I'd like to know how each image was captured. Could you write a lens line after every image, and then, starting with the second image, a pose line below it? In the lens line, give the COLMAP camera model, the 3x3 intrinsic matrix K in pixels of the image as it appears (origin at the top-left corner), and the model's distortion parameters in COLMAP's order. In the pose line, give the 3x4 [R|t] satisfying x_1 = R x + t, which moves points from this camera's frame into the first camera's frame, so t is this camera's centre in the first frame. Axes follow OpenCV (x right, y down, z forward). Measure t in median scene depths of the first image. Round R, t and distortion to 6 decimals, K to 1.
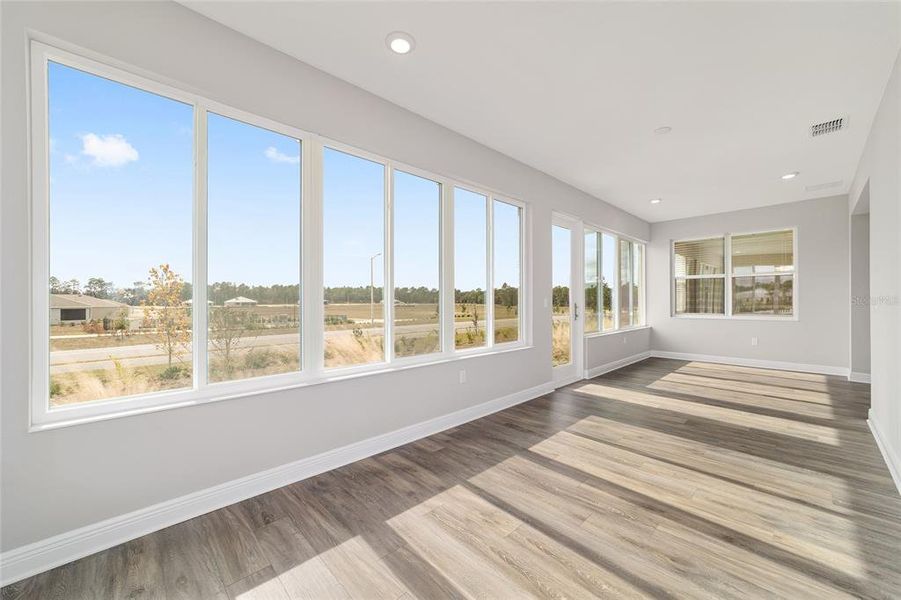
lens RADIAL K [[345.5, 0, 447.6], [0, 345.5, 300.0], [0, 0, 1]] dist [-0.018220, 0.008330]
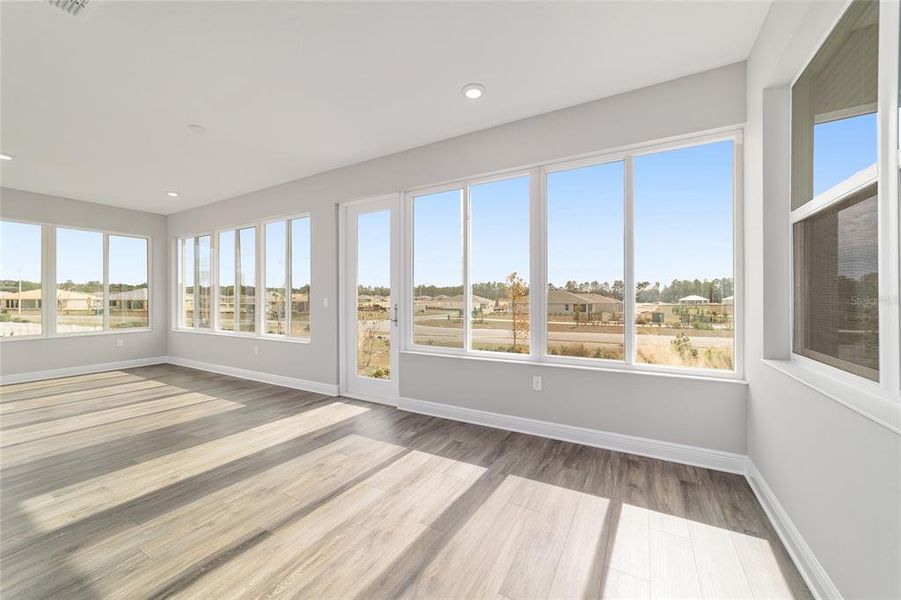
lens RADIAL K [[345.5, 0, 447.6], [0, 345.5, 300.0], [0, 0, 1]] dist [-0.018220, 0.008330]
pose [[0.291078, 0.005703, -0.956682, 0.914108], [0.000898, 0.999980, 0.006235, -0.002984], [0.956699, -0.002674, 0.291067, 0.721467]]
